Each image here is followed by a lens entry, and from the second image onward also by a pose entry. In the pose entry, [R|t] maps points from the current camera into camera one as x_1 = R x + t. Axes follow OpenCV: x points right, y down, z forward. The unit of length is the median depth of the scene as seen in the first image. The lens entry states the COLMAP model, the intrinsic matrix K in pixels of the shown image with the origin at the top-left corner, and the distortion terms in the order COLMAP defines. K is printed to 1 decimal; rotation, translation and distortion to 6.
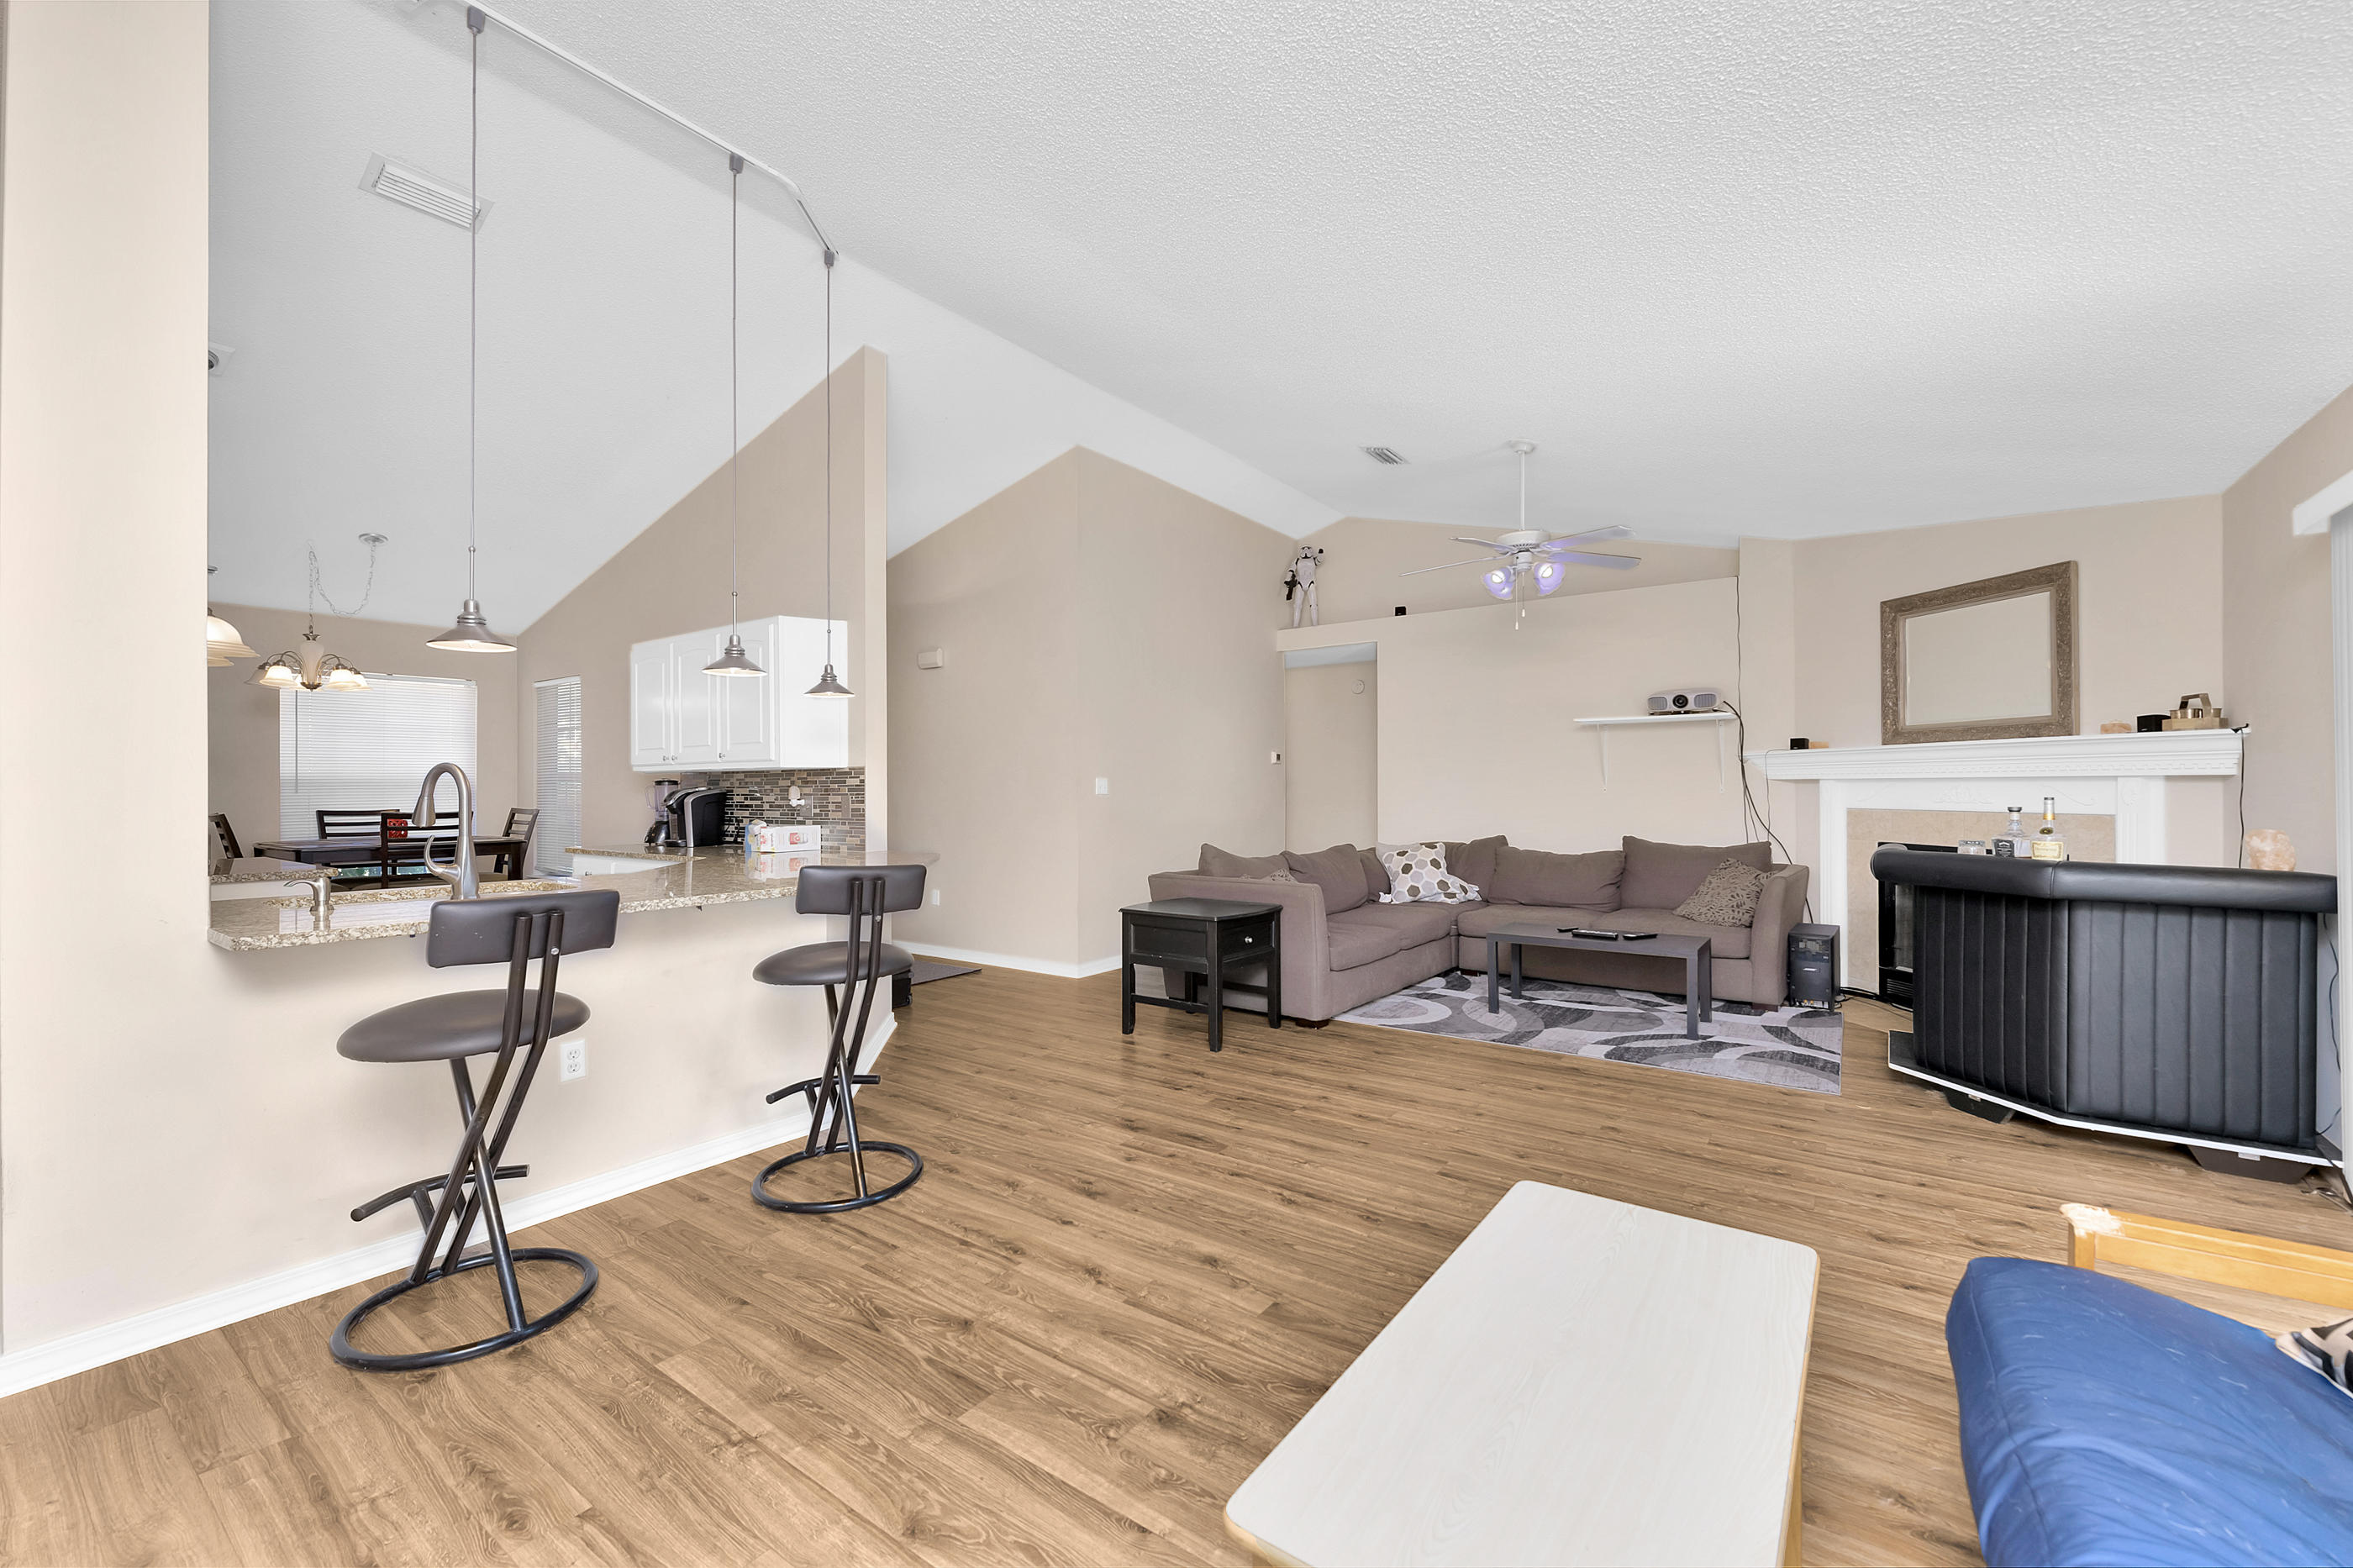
lens RADIAL K [[944.2, 0, 1250.8], [0, 944.2, 785.8], [0, 0, 1]] dist [0.002198, -0.004021]
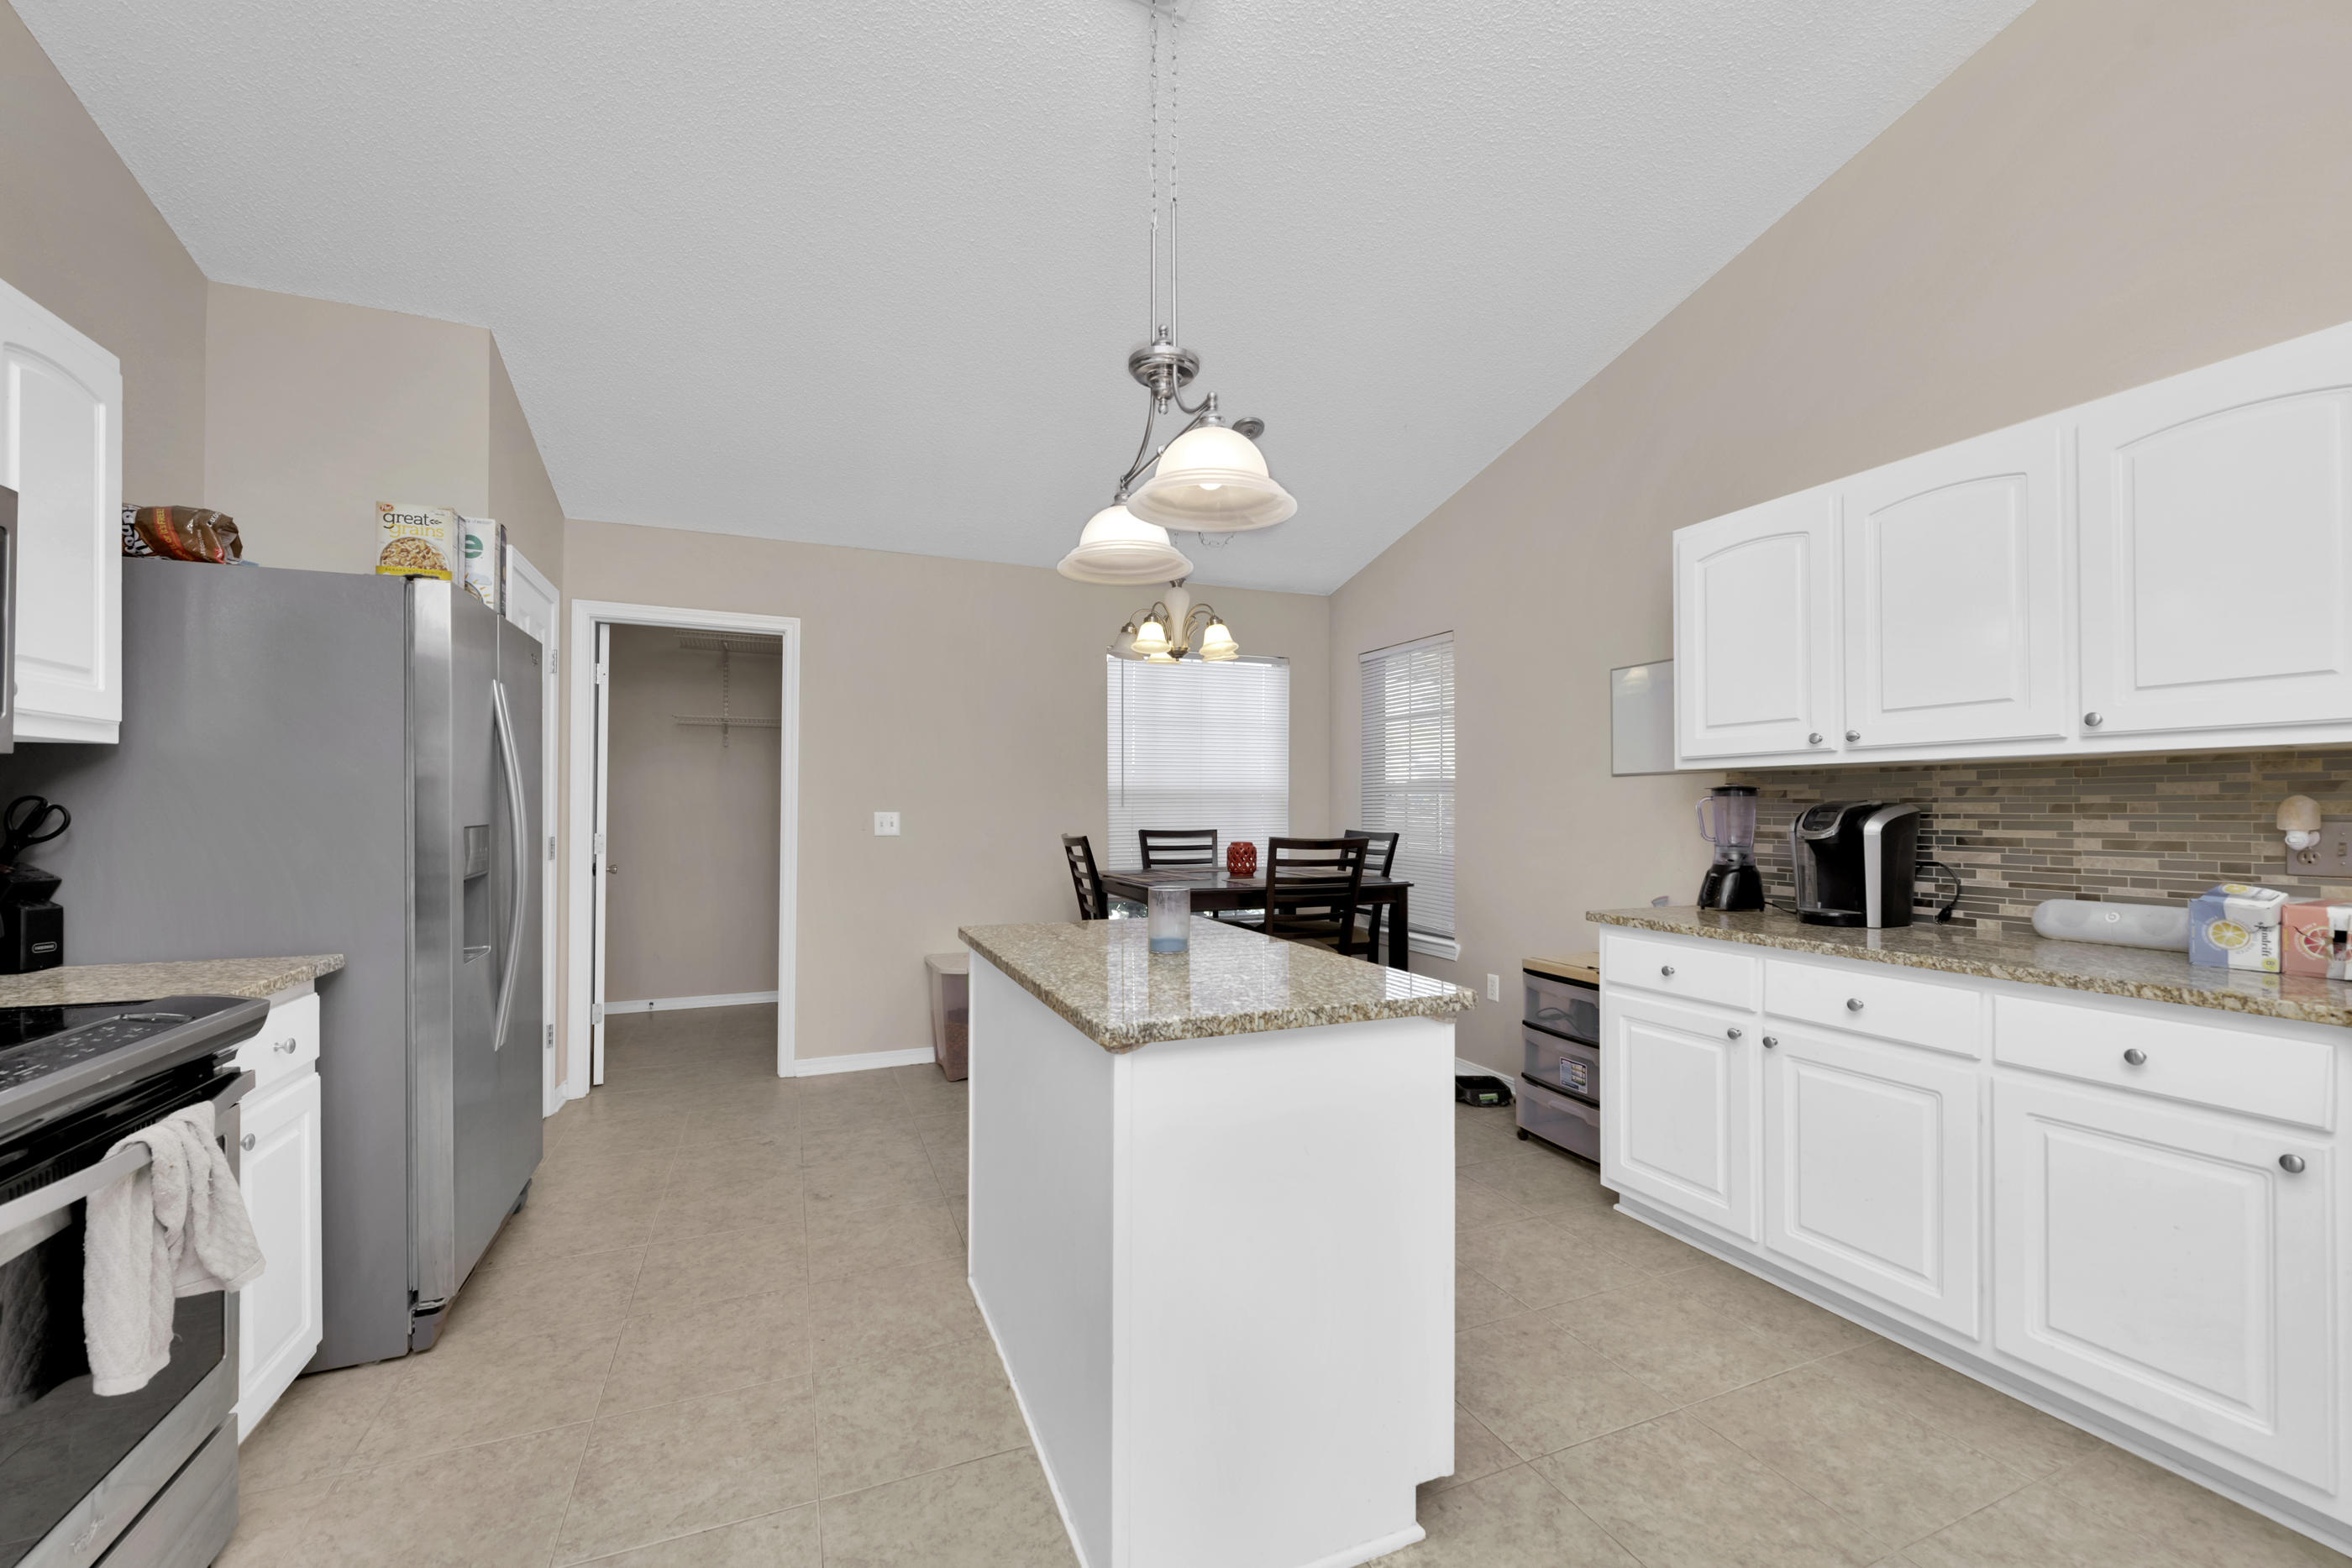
lens RADIAL K [[958.4, 0, 1199.8], [0, 958.4, 783.0], [0, 0, 1]] dist [0.004619, -0.000620]
pose [[0.846701, -0.008634, -0.532000, -0.601974], [-0.002717, 0.999785, -0.020549, 0.004143], [0.532063, 0.018844, 0.846495, 0.408569]]
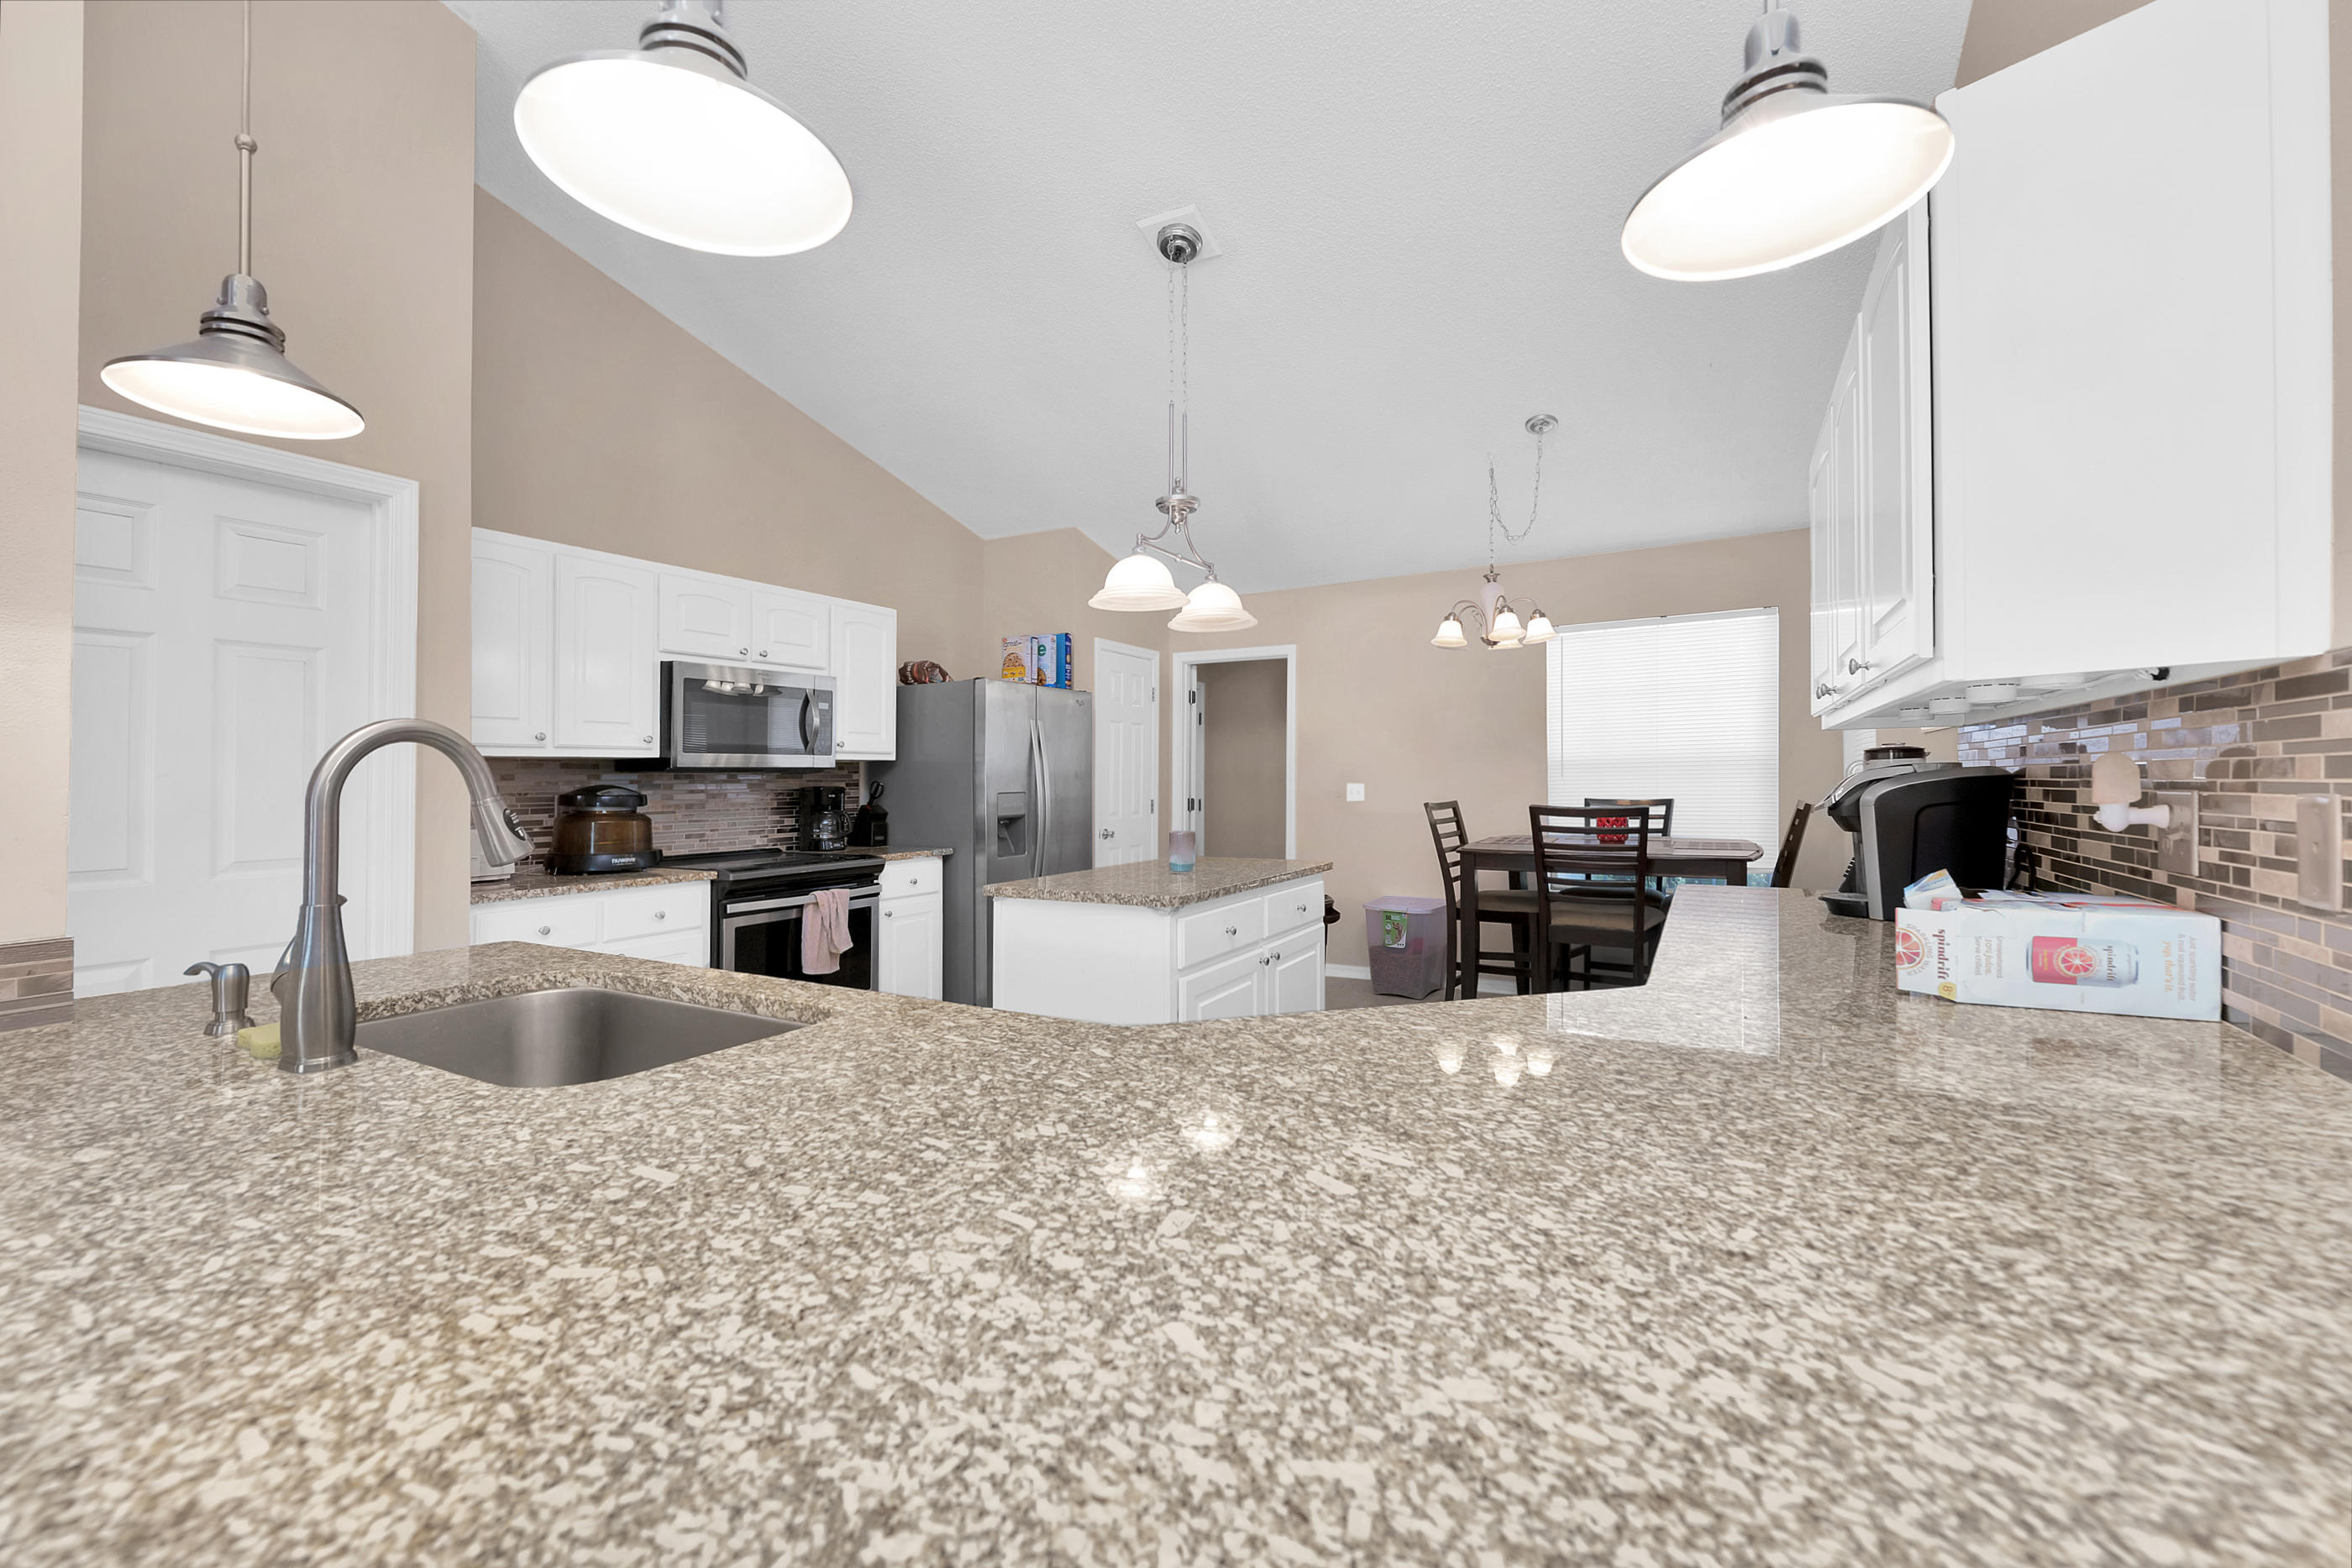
lens RADIAL K [[968.7, 0, 1170.8], [0, 968.7, 769.7], [0, 0, 1]] dist [-0.015225, -0.000055]
pose [[0.074313, -0.008377, -0.997200, -0.219039], [0.012413, 0.999895, -0.007474, 0.003459], [0.997158, -0.011822, 0.074409, 0.664060]]
